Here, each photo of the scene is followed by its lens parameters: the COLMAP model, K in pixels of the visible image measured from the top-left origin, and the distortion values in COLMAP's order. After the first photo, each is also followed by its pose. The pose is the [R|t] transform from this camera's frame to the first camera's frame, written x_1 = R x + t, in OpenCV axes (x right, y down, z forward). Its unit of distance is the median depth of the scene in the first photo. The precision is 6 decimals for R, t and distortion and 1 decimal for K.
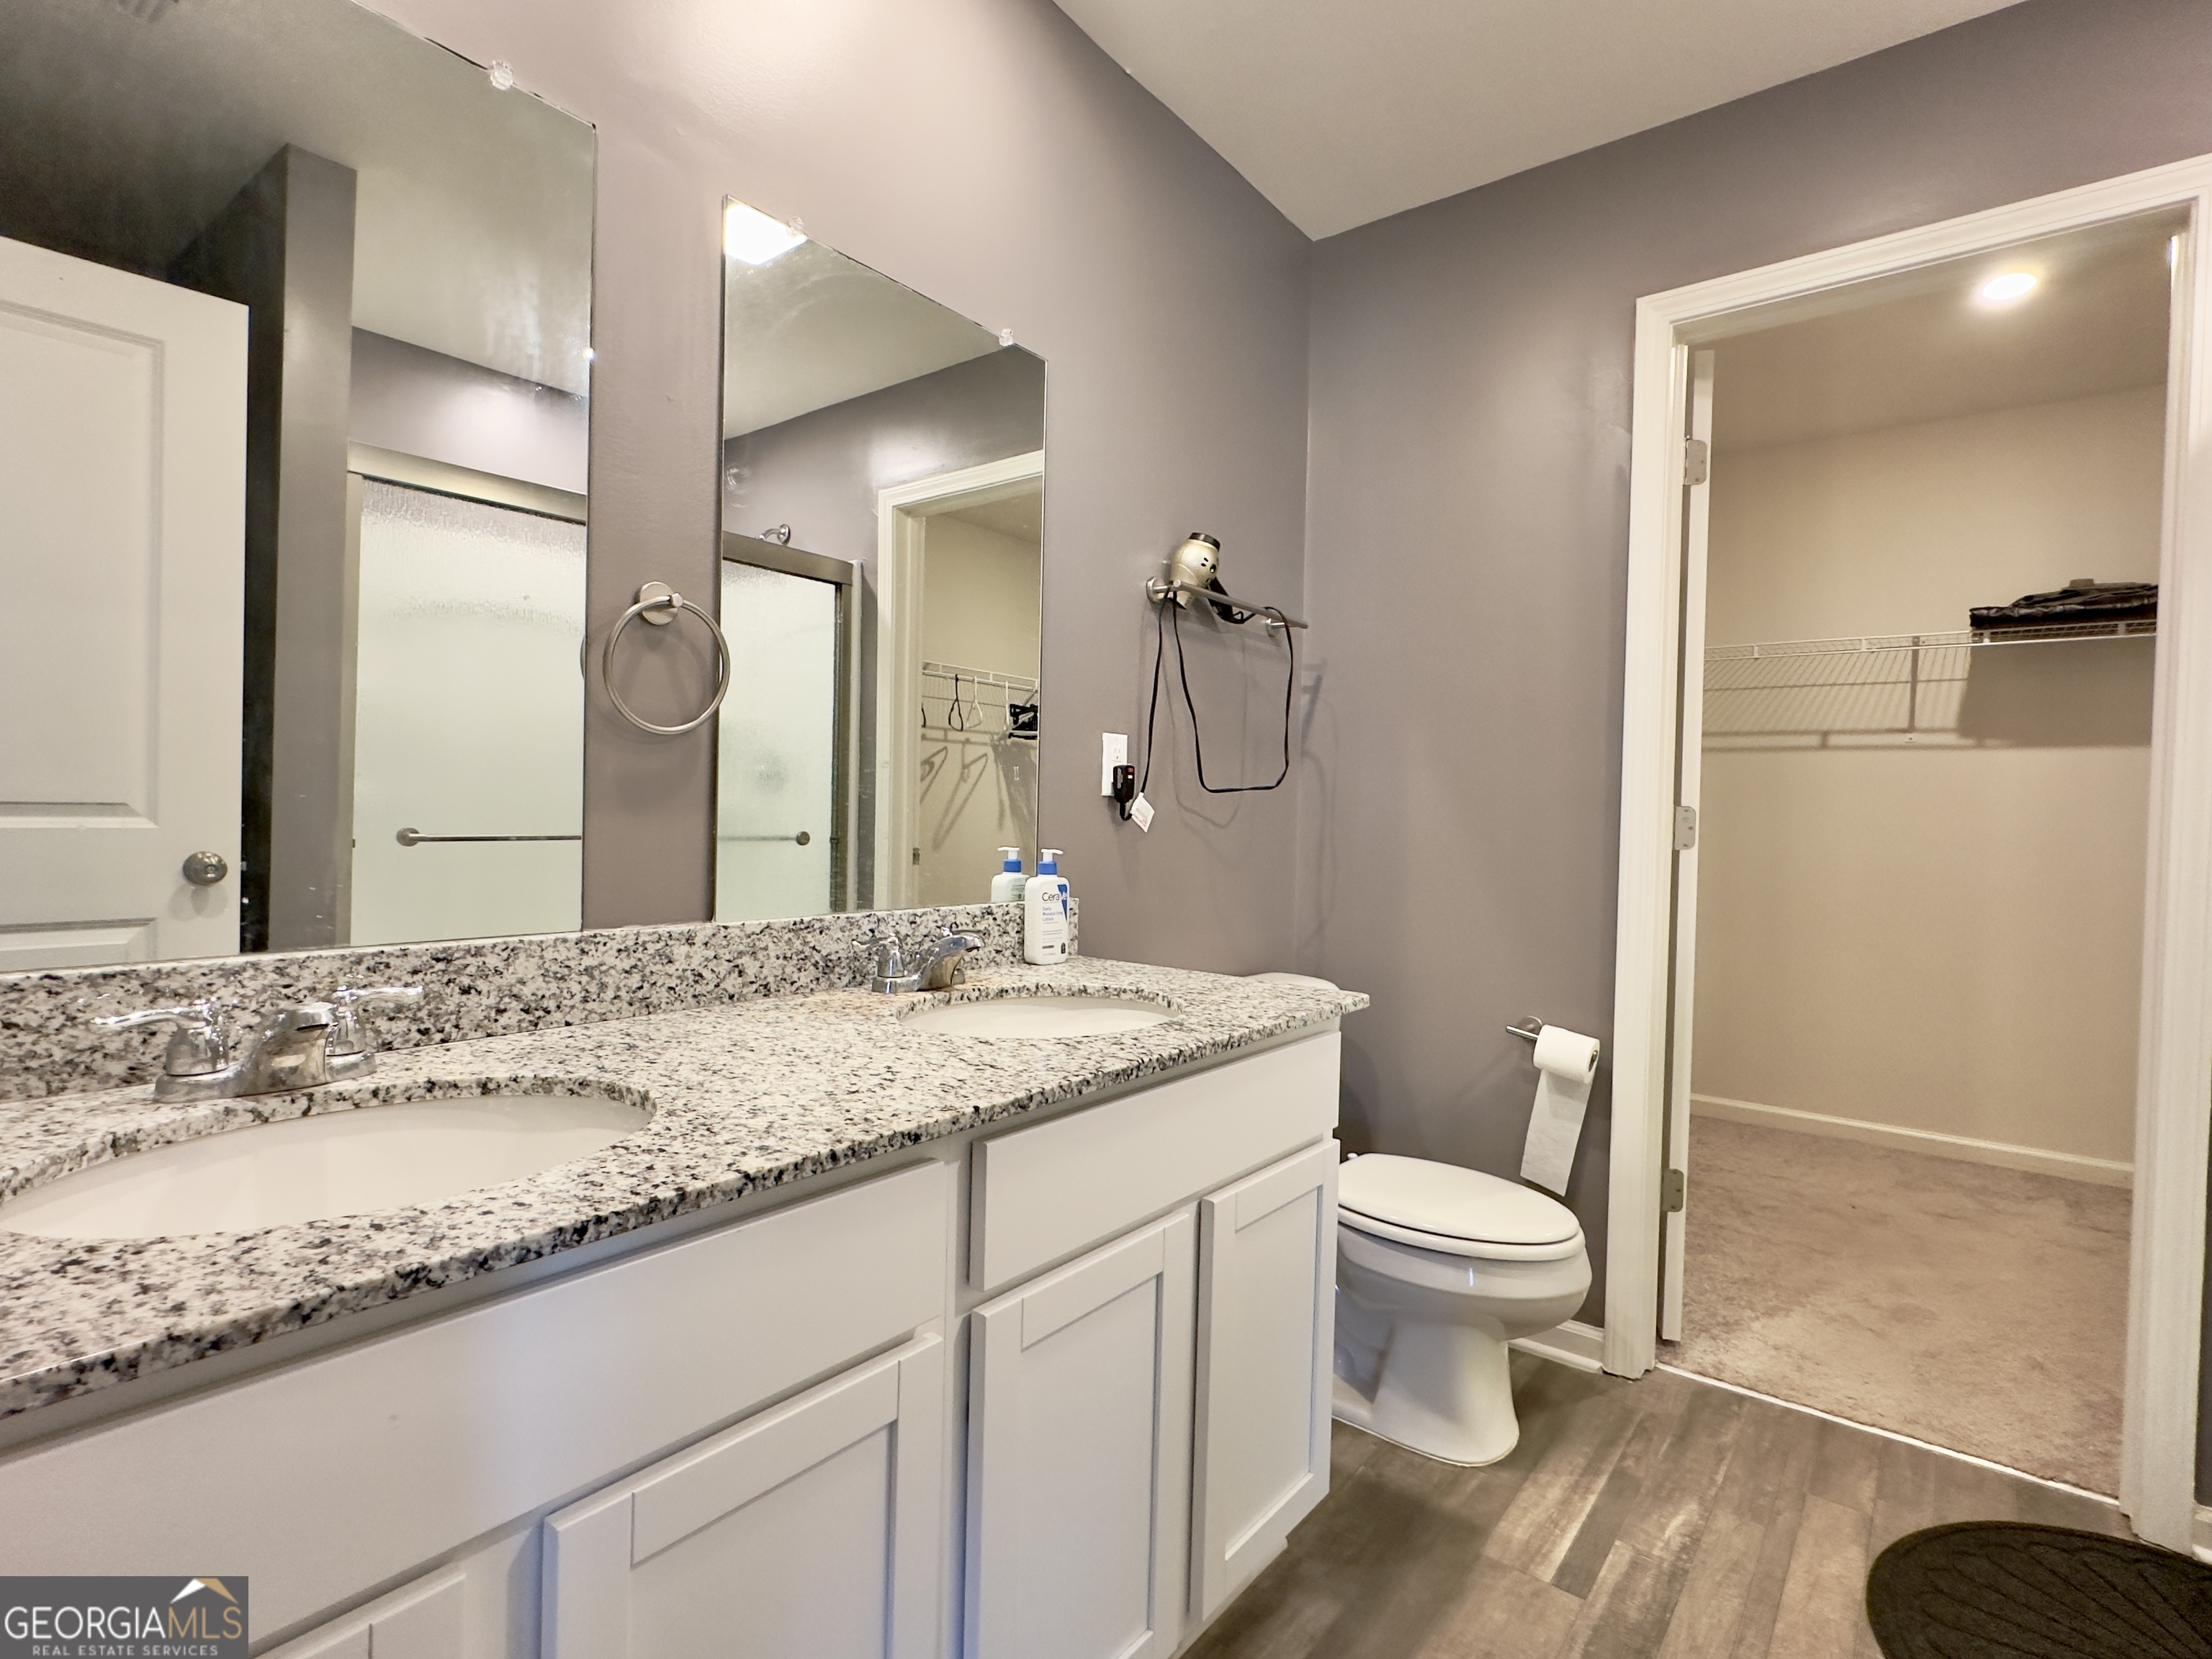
lens RADIAL K [[1082.3, 0, 1104.3], [0, 1082.3, 835.7], [0, 0, 1]] dist [-0.002704, 0.000949]
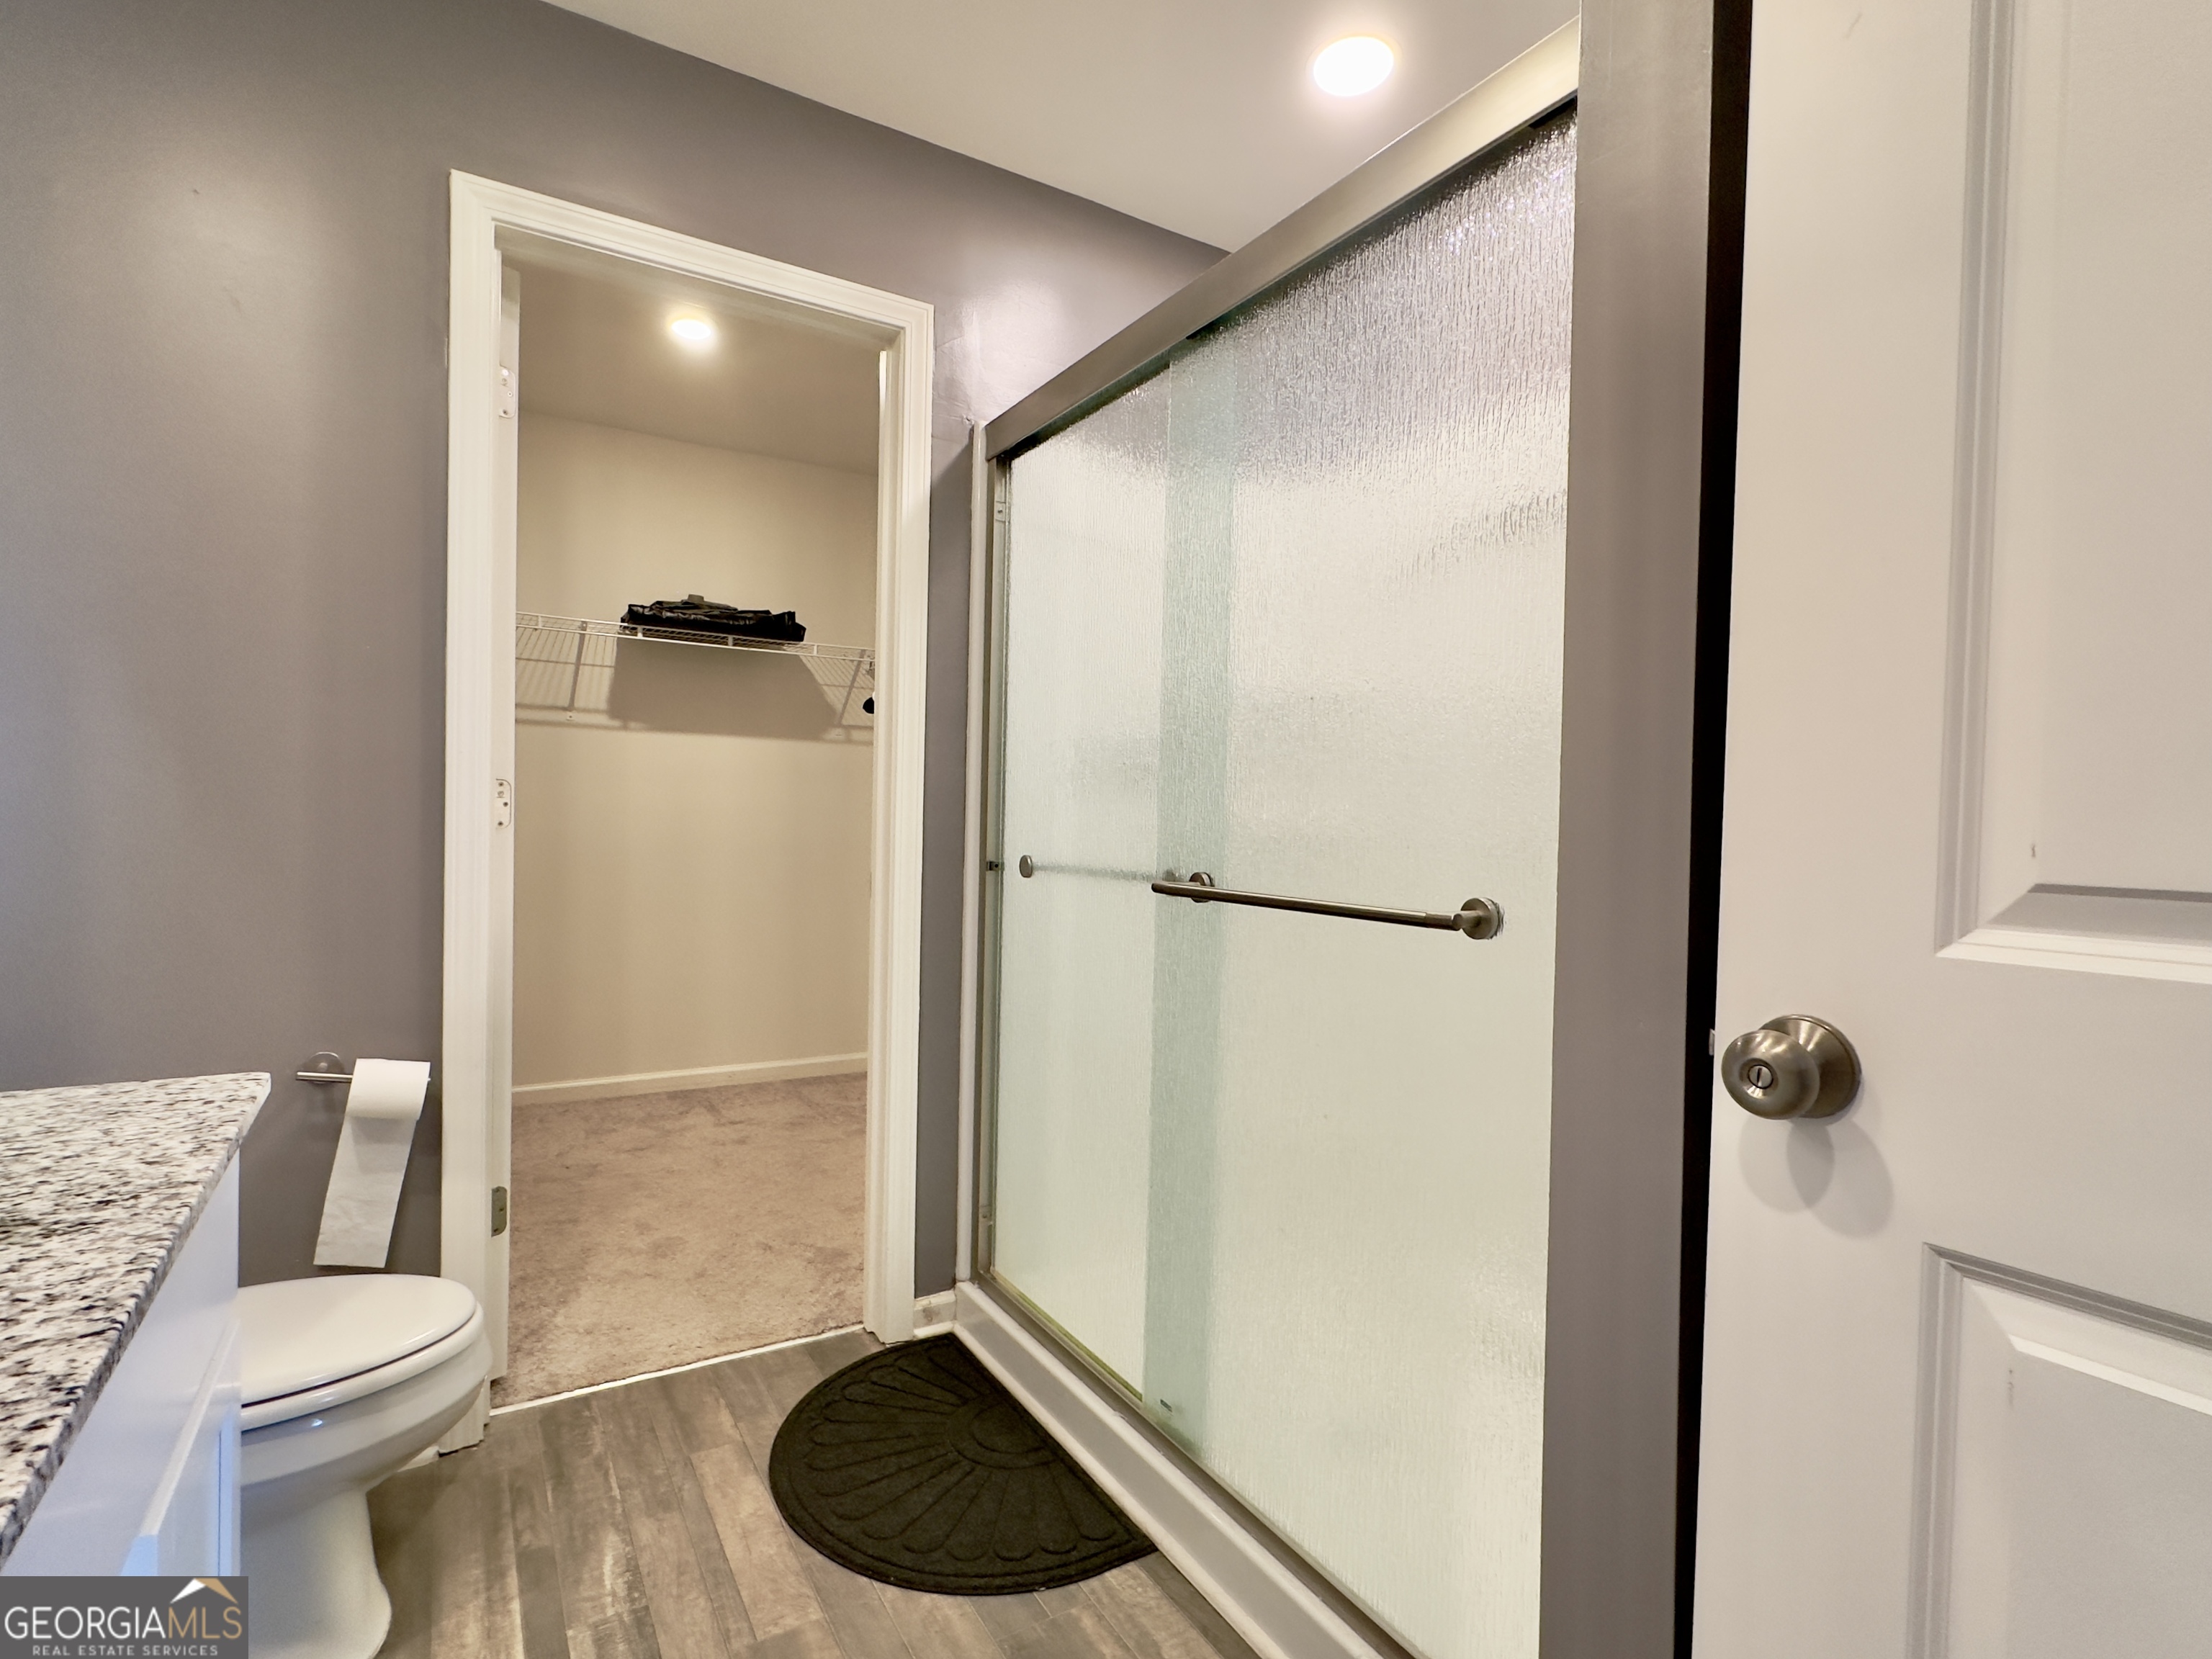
lens RADIAL K [[1082.3, 0, 1104.3], [0, 1082.3, 835.7], [0, 0, 1]] dist [-0.002704, 0.000949]
pose [[0.349610, -0.031953, 0.936350, -0.126203], [0.005571, 0.999471, 0.032027, -0.006557], [-0.936879, -0.005981, 0.349603, 0.230730]]
